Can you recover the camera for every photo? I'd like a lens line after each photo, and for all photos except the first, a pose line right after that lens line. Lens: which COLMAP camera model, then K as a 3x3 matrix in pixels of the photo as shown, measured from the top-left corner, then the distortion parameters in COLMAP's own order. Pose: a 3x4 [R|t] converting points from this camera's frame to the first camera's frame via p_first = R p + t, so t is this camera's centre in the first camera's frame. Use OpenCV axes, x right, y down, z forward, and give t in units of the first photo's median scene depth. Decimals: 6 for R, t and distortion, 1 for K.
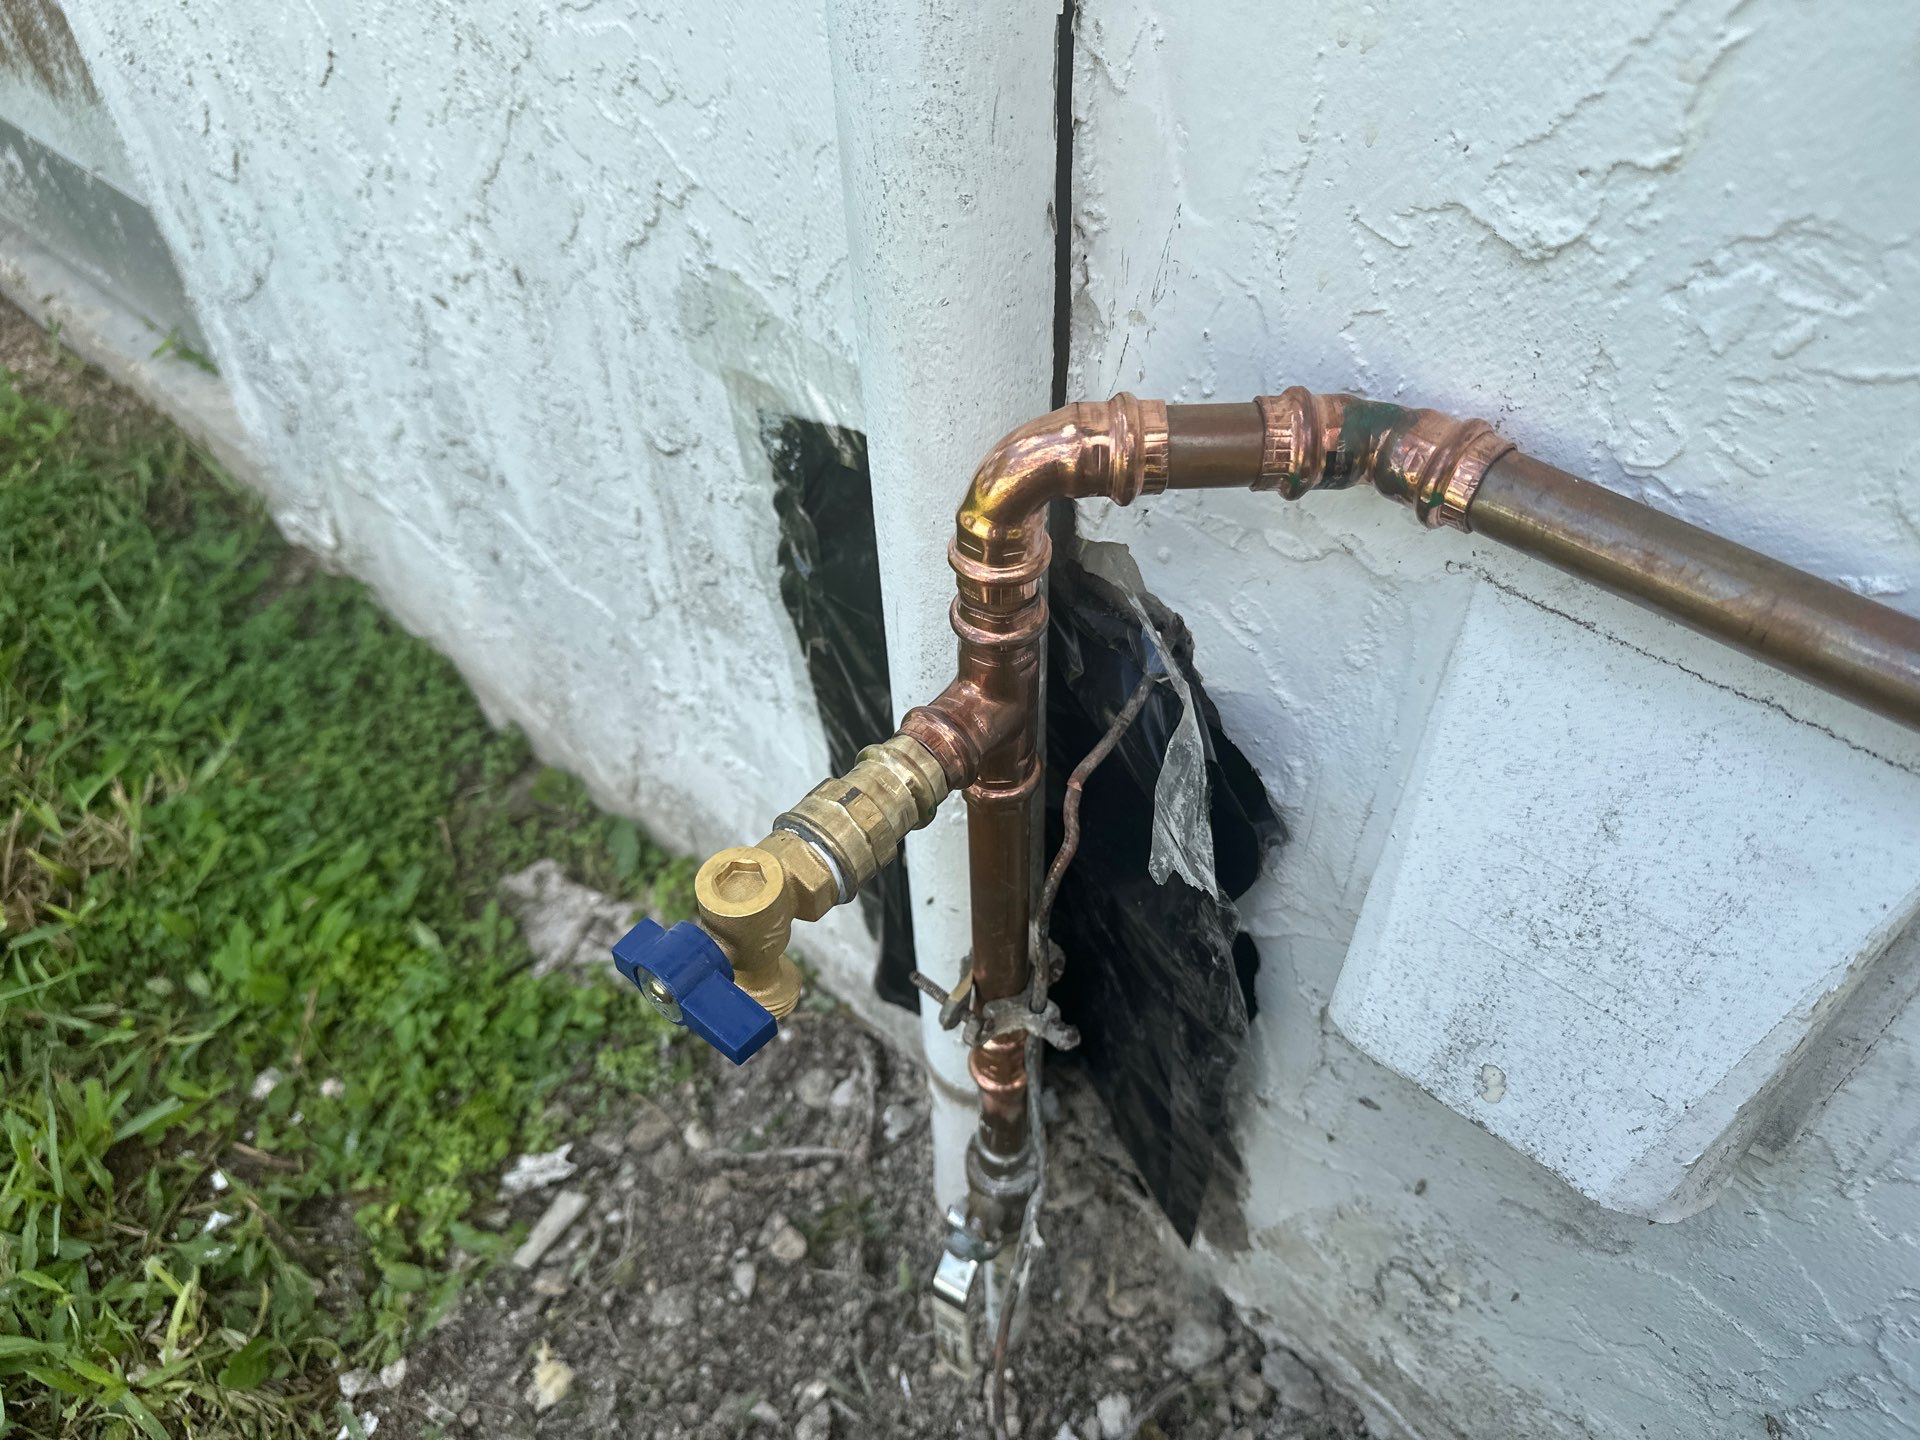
lens RADIAL K [[1387.5, 0, 960.0], [0, 1387.5, 720.0], [0, 0, 1]] dist [-0.023768, 0.000042]
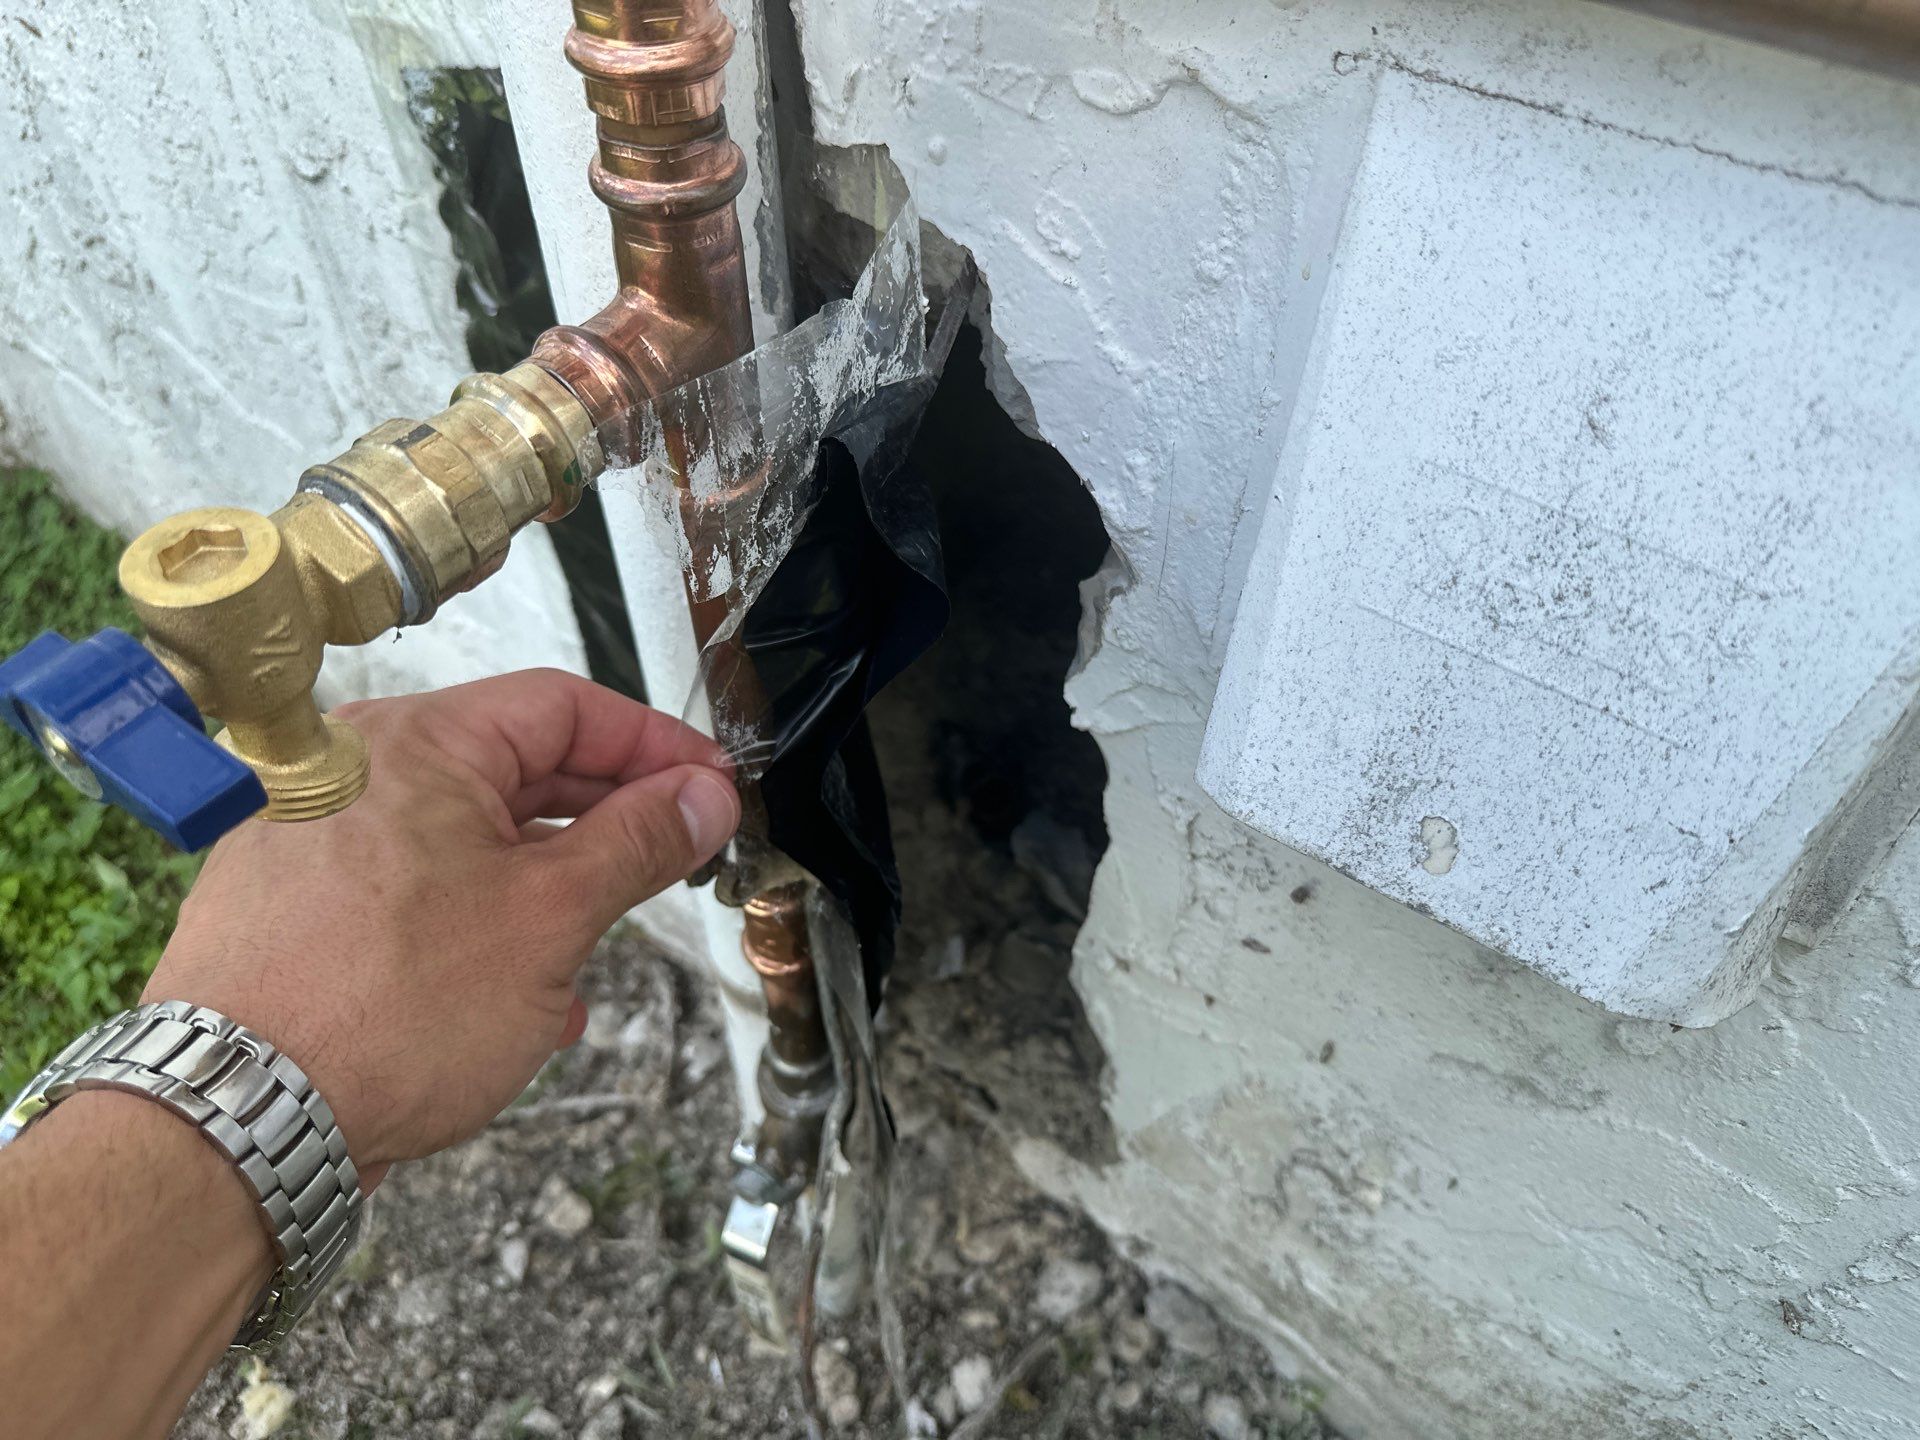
lens RADIAL K [[1364.8, 0, 977.5], [0, 1364.8, 712.0], [0, 0, 1]] dist [-0.025920, -0.002380]
pose [[0.993355, -0.052186, 0.102583, 0.055913], [0.051631, 0.998634, 0.008063, 0.104842], [-0.102864, -0.002713, 0.994692, 0.208880]]
